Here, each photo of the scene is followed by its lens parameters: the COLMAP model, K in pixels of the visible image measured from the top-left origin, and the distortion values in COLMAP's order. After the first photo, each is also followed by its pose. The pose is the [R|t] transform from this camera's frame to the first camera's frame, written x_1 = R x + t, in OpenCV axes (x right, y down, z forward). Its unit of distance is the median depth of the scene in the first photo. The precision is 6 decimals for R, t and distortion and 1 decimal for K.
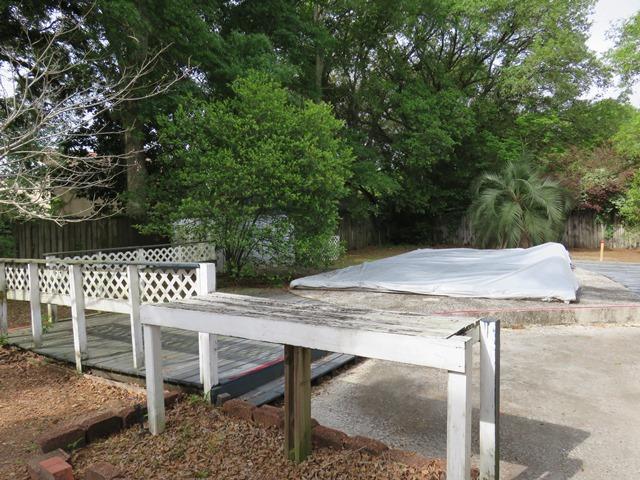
lens RADIAL K [[477.7, 0, 319.4], [0, 477.7, 240.8], [0, 0, 1]] dist [-0.004256, -0.003489]
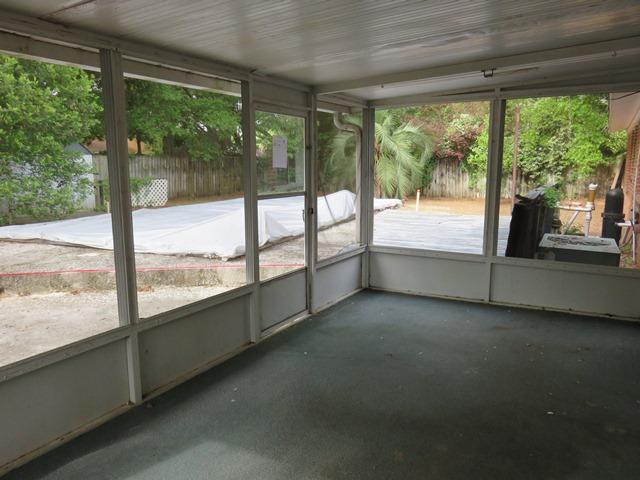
lens RADIAL K [[477.7, 0, 321.0], [0, 477.7, 240.9], [0, 0, 1]] dist [-0.004256, -0.003489]
pose [[0.996614, 0.008103, 0.081821, 0.586304], [-0.017351, 0.993448, 0.112964, -0.005222], [-0.080370, -0.114002, 0.990224, 0.126921]]
